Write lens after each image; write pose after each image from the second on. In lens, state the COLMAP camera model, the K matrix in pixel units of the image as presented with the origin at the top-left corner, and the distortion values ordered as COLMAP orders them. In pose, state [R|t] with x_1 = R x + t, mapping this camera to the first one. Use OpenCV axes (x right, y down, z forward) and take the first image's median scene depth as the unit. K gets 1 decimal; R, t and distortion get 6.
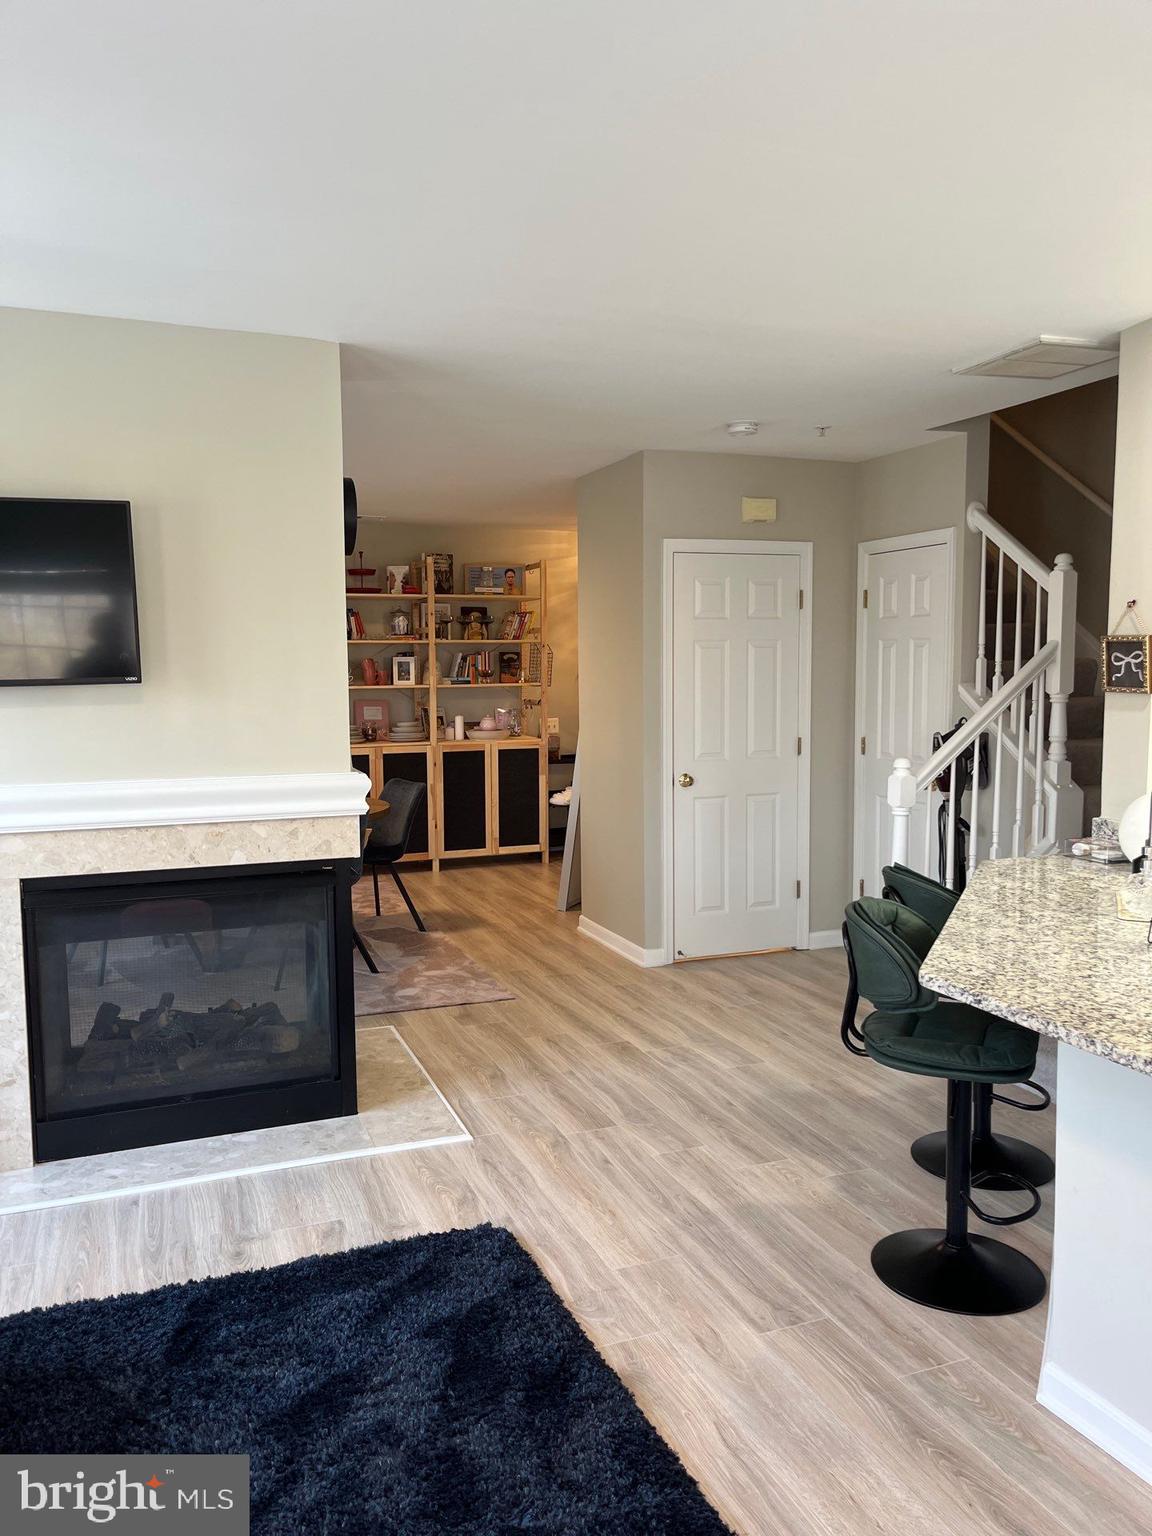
lens RADIAL K [[1164.9, 0, 572.8], [0, 1164.9, 779.1], [0, 0, 1]] dist [0.032255, -0.004076]
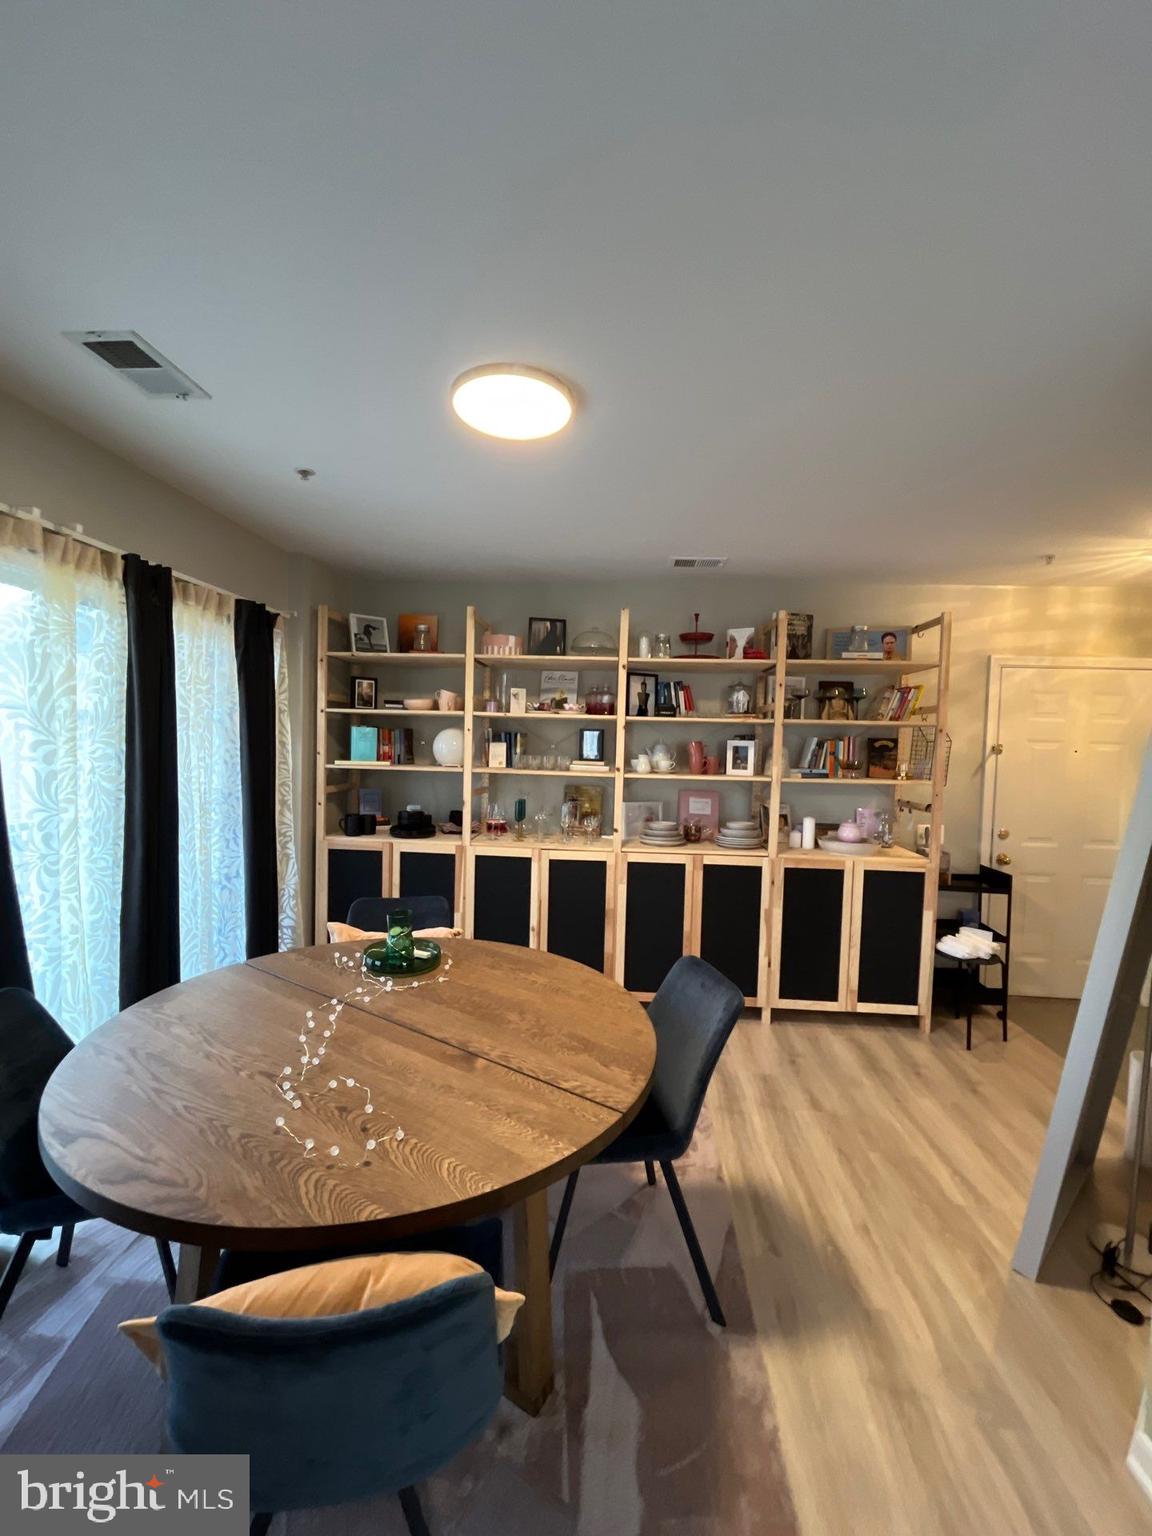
lens RADIAL K [[619.3, 0, 576.0], [0, 619.3, 768.0], [0, 0, 1]] dist [-0.002115, -0.000498]
pose [[0.904245, 0.050310, -0.424041, -0.065415], [-0.074869, 0.996332, -0.041446, -0.059028], [0.420400, 0.069225, 0.904694, 0.563003]]
